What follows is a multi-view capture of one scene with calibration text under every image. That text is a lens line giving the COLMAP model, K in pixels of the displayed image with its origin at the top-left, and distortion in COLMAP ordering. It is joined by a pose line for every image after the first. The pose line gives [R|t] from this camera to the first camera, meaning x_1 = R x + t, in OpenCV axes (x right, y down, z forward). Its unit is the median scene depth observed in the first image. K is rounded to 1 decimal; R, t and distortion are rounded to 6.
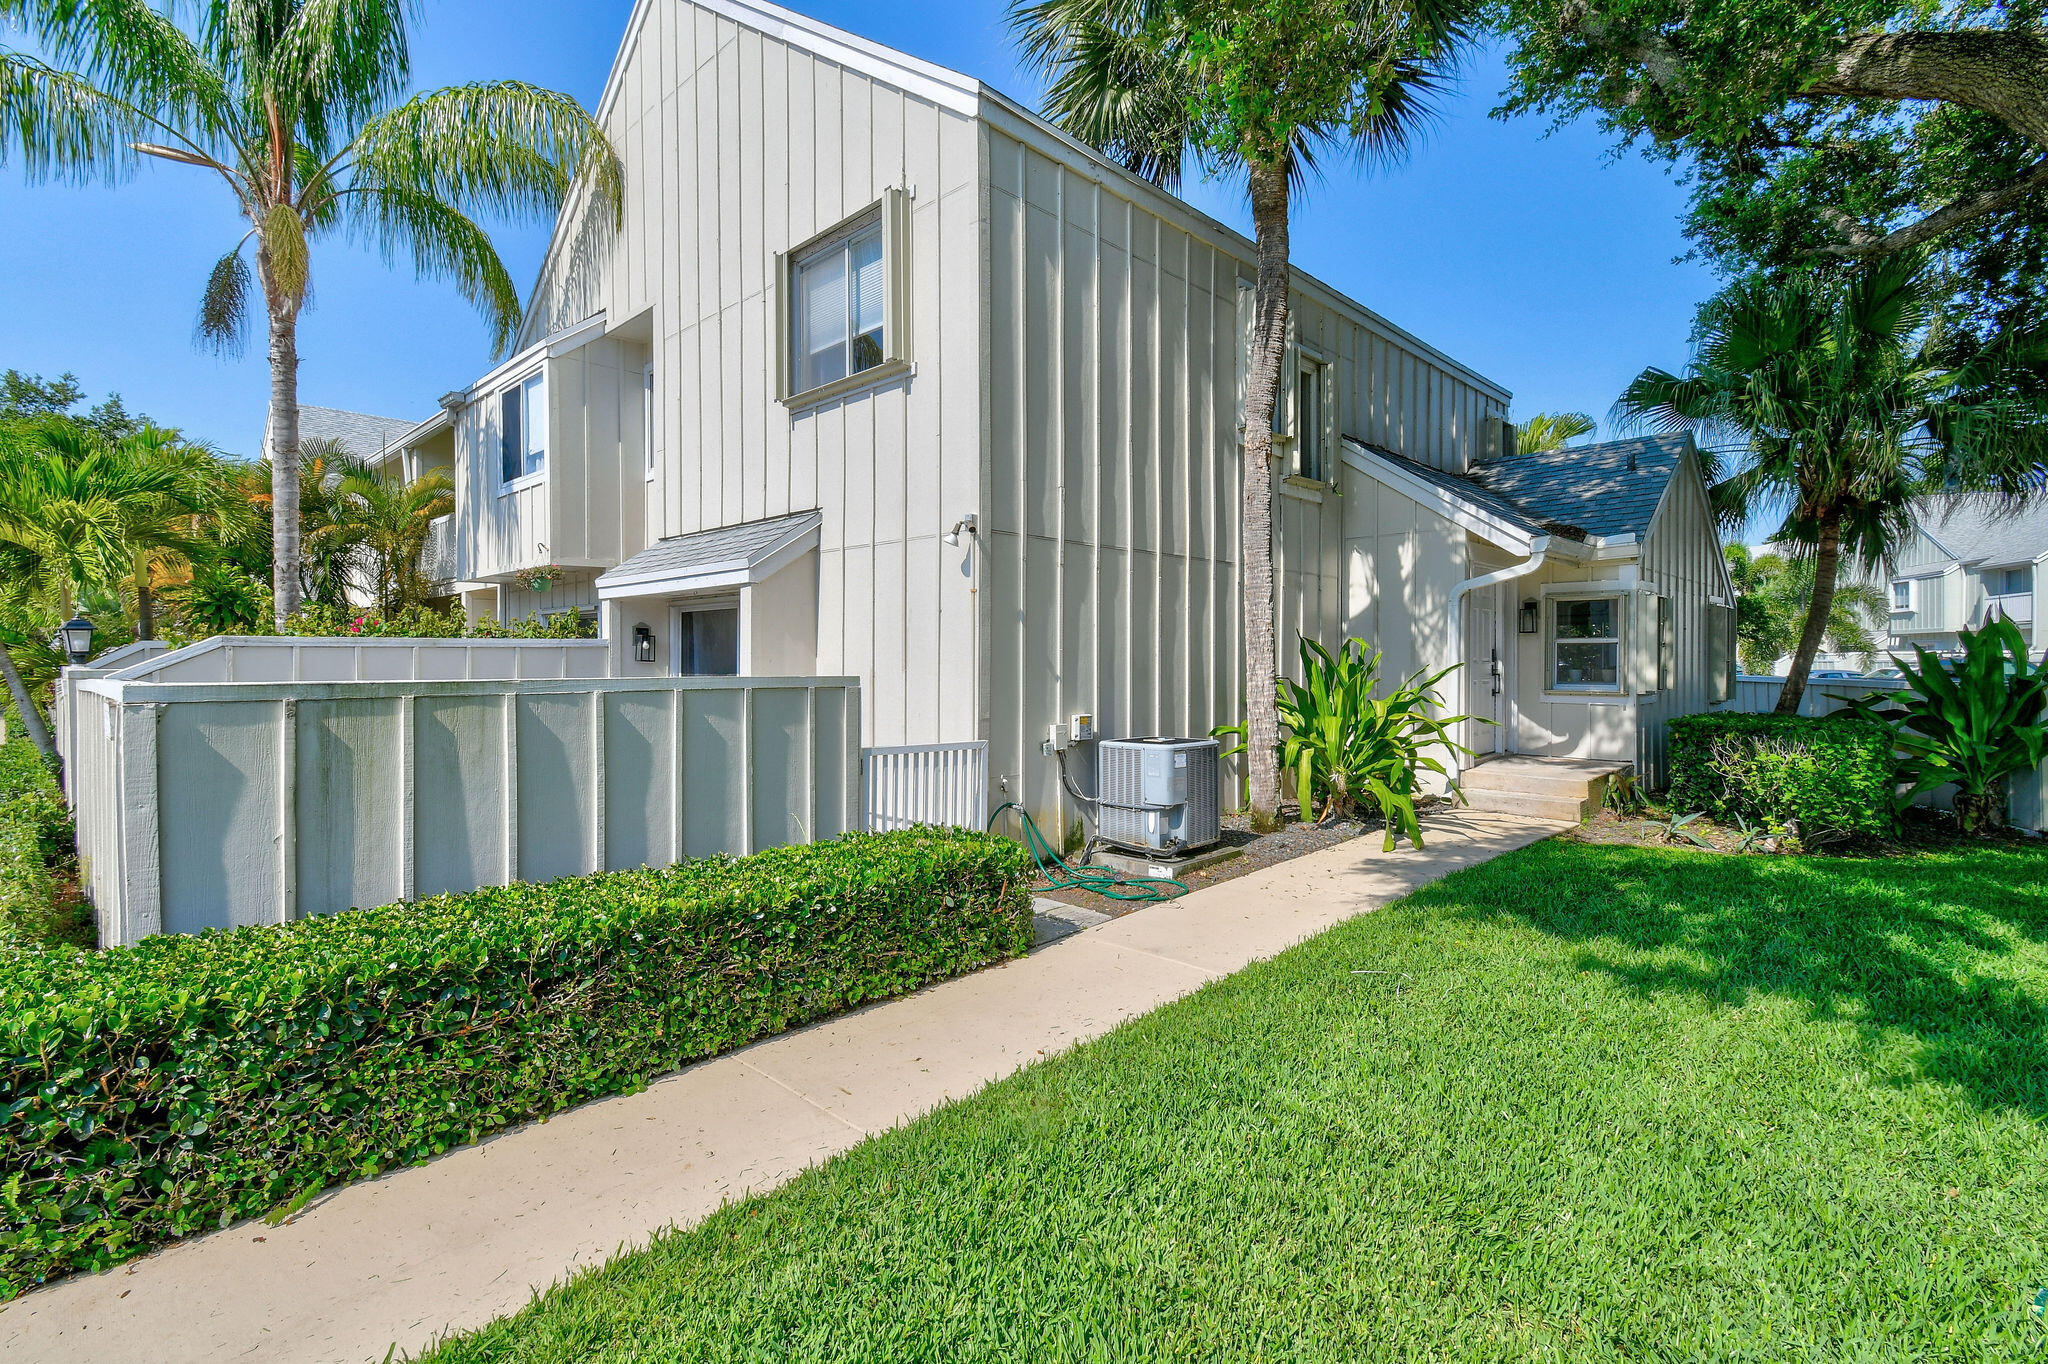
lens RADIAL K [[907.3, 0, 1036.1], [0, 907.3, 672.5], [0, 0, 1]] dist [-0.000189, -0.002339]
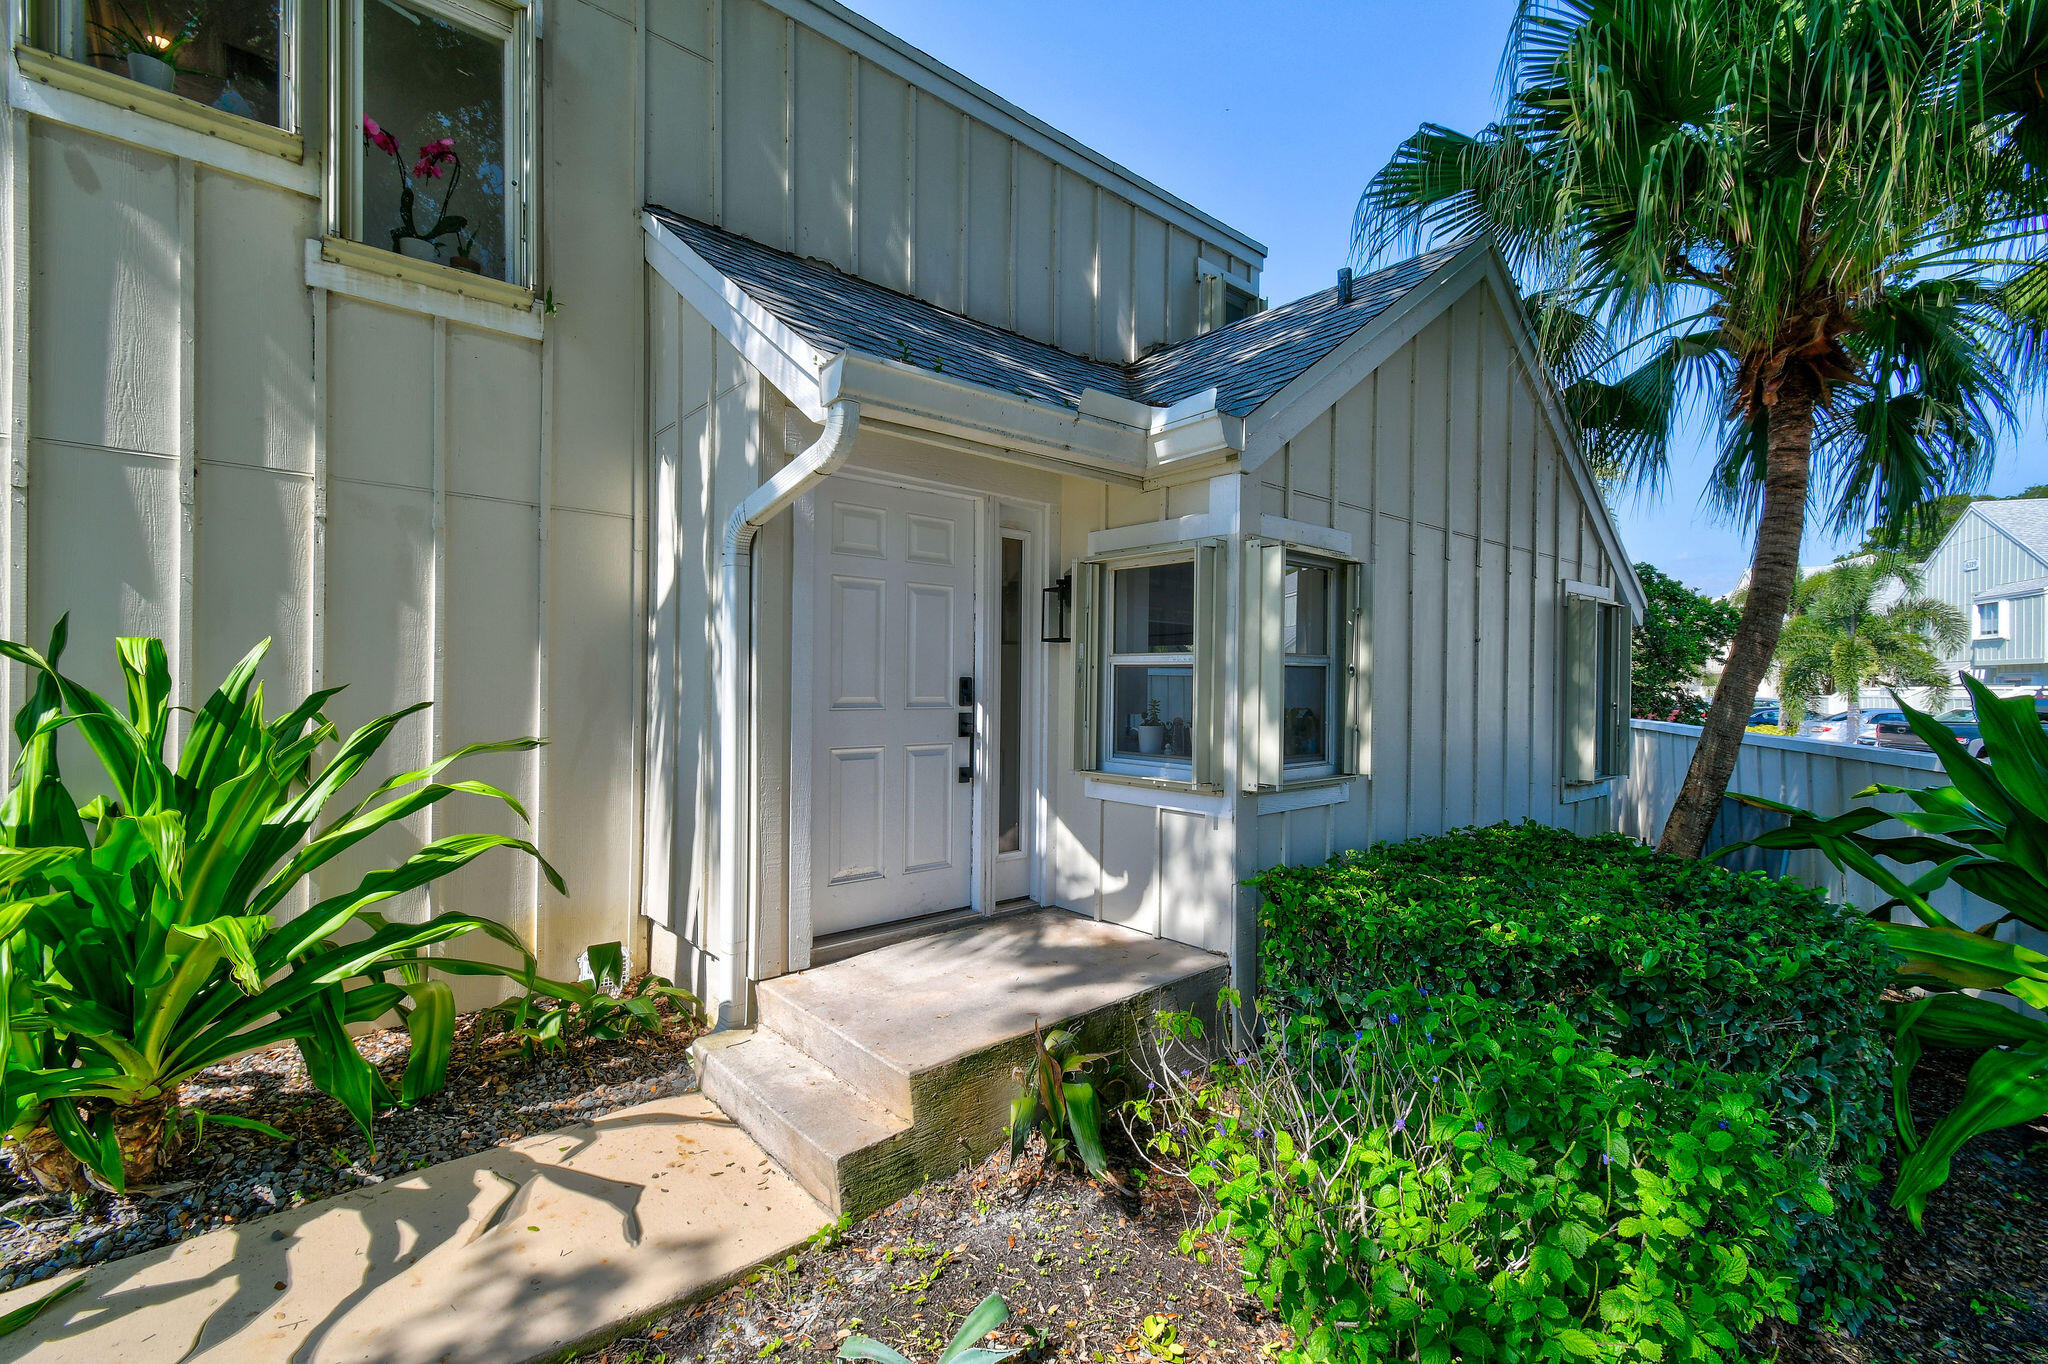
lens RADIAL K [[907.3, 0, 1014.1], [0, 907.3, 680.2], [0, 0, 1]] dist [-0.000189, -0.002339]
pose [[0.997918, 0.012241, -0.063322, 0.557682], [-0.013320, 0.999773, -0.016642, -0.017502], [0.063104, 0.017450, 0.997854, 0.560229]]
